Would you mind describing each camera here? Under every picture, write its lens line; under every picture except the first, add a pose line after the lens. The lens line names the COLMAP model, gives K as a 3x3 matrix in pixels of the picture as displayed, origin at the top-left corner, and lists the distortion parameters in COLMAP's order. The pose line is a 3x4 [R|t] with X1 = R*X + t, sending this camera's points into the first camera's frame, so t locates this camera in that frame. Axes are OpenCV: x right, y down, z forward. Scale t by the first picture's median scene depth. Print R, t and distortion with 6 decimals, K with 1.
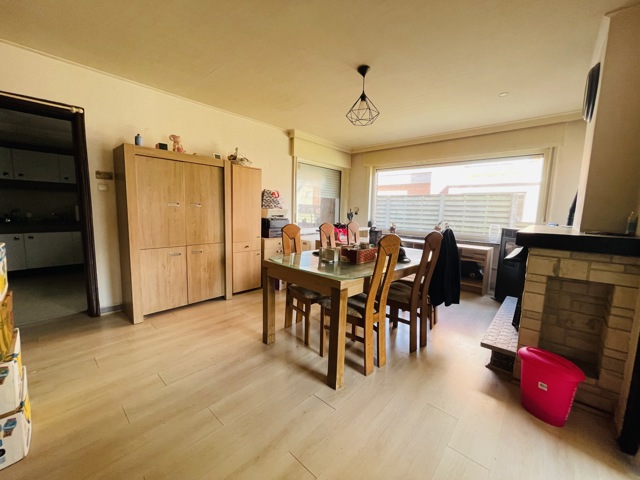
lens RADIAL K [[257.2, 0, 320.0], [0, 257.2, 240.0], [0, 0, 1]] dist [0.000036, -0.000006]
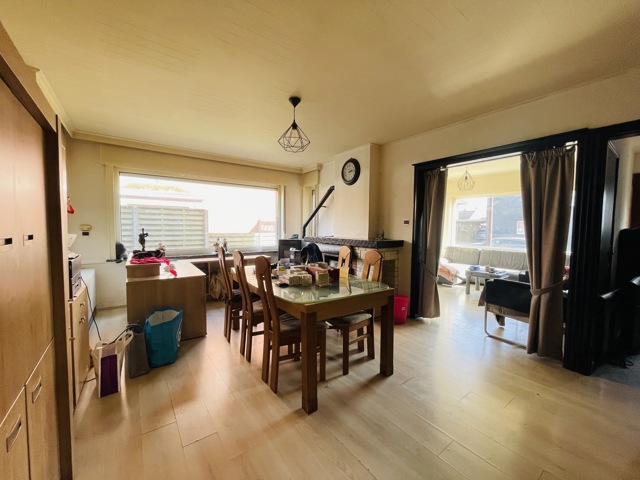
lens RADIAL K [[257.2, 0, 320.0], [0, 257.2, 240.0], [0, 0, 1]] dist [0.000036, -0.000006]
pose [[0.187631, -0.075154, 0.979360, -0.576750], [0.108443, 0.992558, 0.055391, -0.092773], [-0.976235, 0.095812, 0.194385, 0.488283]]
